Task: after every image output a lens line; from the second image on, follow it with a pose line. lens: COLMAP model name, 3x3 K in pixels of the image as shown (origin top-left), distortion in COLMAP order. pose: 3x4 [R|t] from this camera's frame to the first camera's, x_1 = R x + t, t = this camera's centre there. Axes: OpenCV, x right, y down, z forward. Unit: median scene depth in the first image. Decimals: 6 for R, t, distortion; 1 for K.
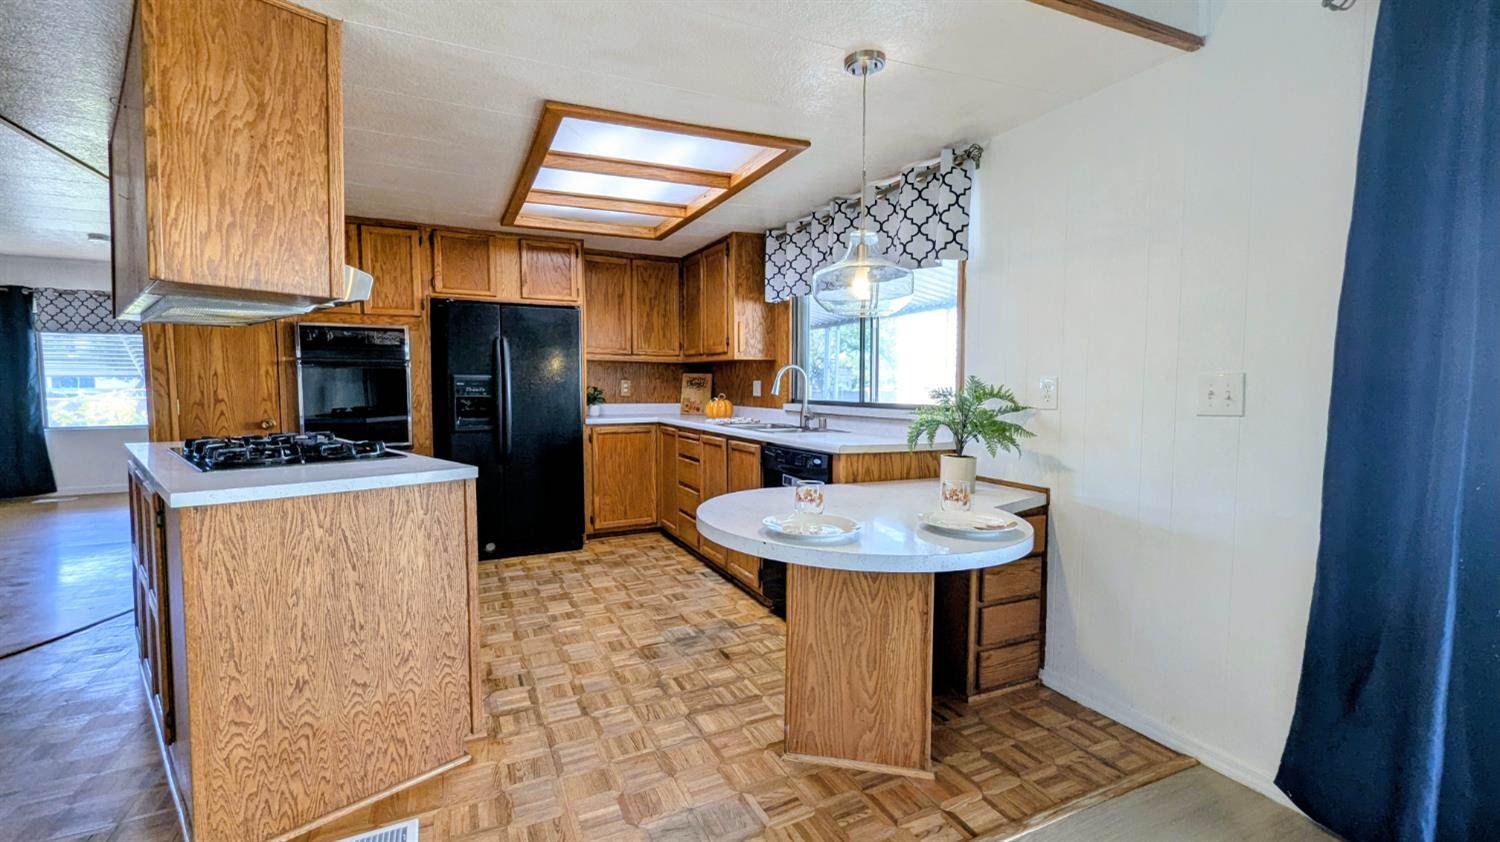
lens RADIAL K [[615.8, 0, 745.7], [0, 615.8, 420.5], [0, 0, 1]] dist [0.000227, -0.001757]
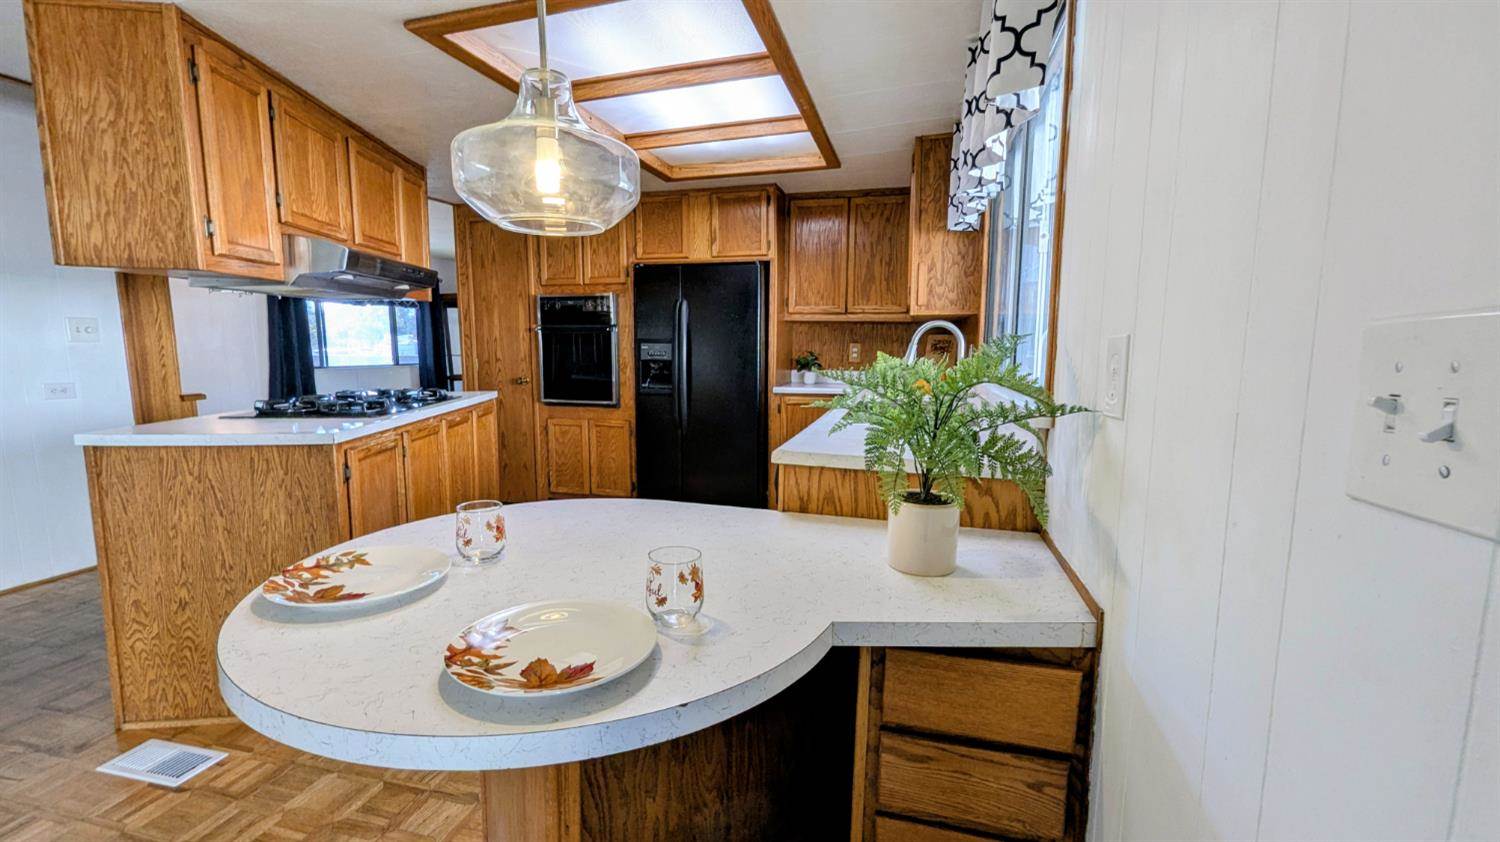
lens RADIAL K [[615.8, 0, 743.9], [0, 615.8, 421.7], [0, 0, 1]] dist [0.000227, -0.001757]
pose [[0.765672, 0.079889, -0.638251, 0.832289], [-0.040228, 0.996262, 0.076442, -0.053657], [0.641972, -0.032854, 0.766024, 0.805228]]
